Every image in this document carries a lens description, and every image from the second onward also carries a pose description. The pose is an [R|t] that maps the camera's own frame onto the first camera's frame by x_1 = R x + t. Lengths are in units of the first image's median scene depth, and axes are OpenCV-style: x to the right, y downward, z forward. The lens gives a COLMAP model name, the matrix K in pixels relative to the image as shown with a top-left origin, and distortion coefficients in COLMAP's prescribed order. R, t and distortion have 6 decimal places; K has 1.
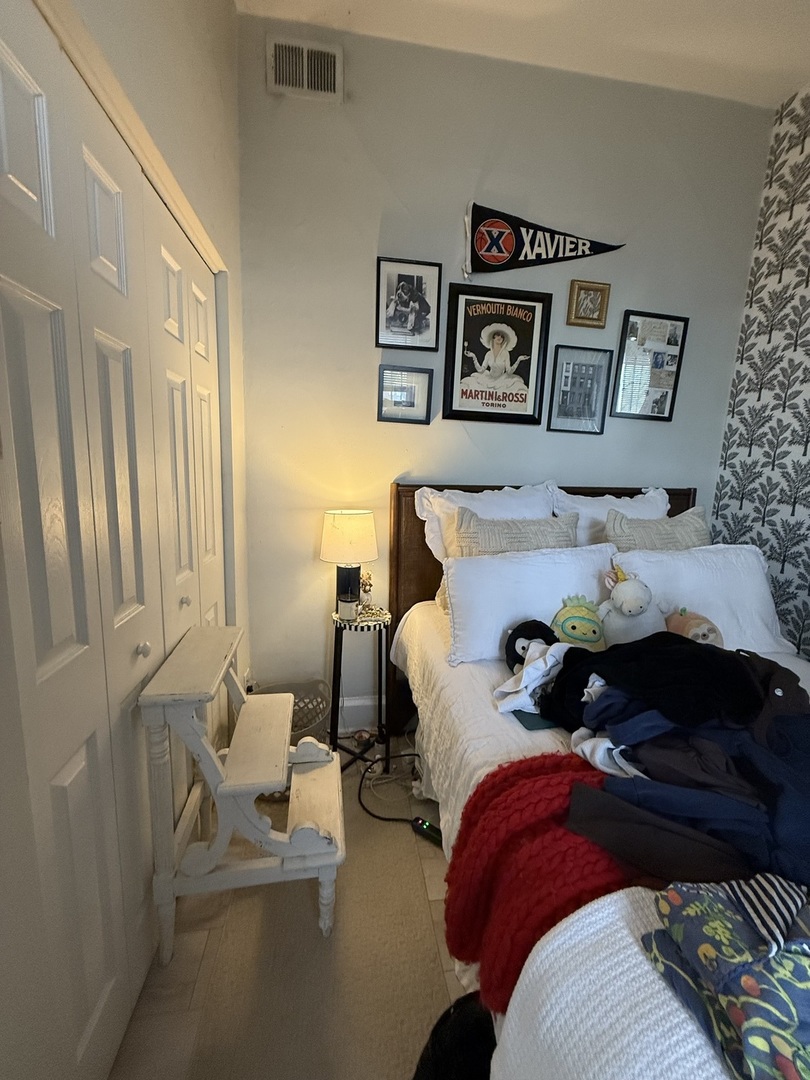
lens RADIAL K [[431.5, 0, 403.1], [0, 431.5, 537.5], [0, 0, 1]] dist [0.000813, 0.000030]
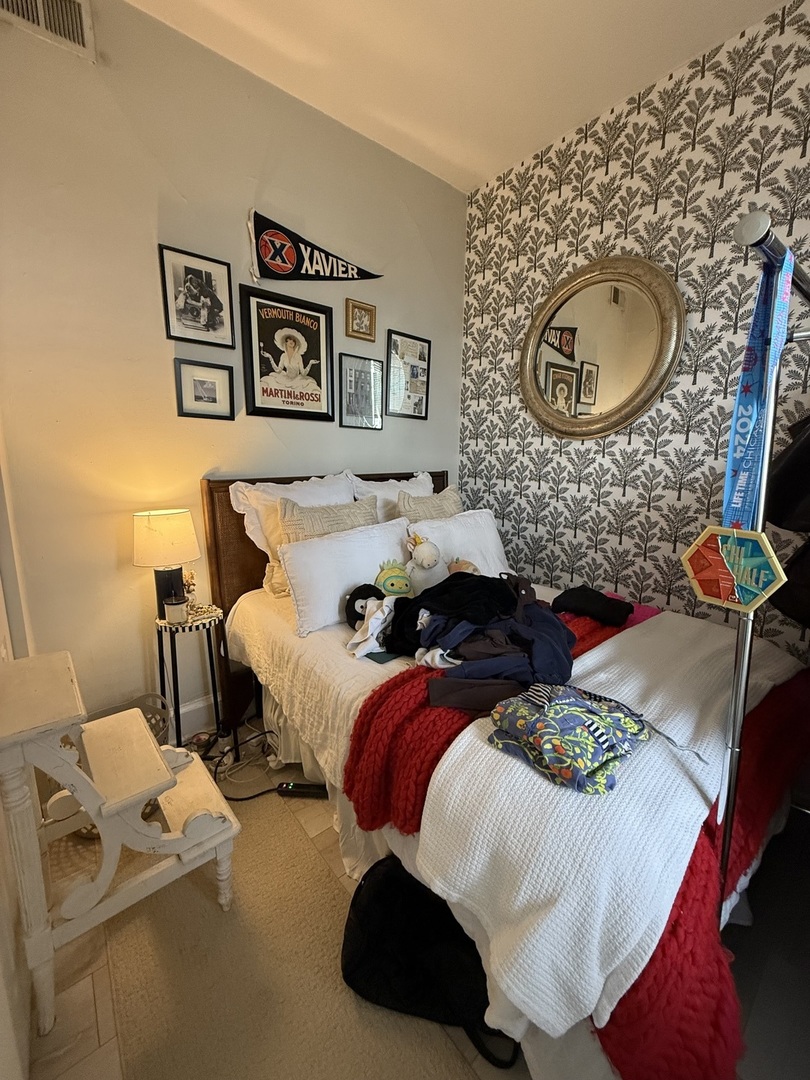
lens RADIAL K [[431.5, 0, 406.0], [0, 431.5, 537.6], [0, 0, 1]] dist [0.000813, 0.000030]
pose [[0.855419, -0.122725, 0.503186, -0.149415], [0.108273, 0.992429, 0.057985, -0.000545], [-0.506492, 0.004880, 0.862231, -0.096921]]
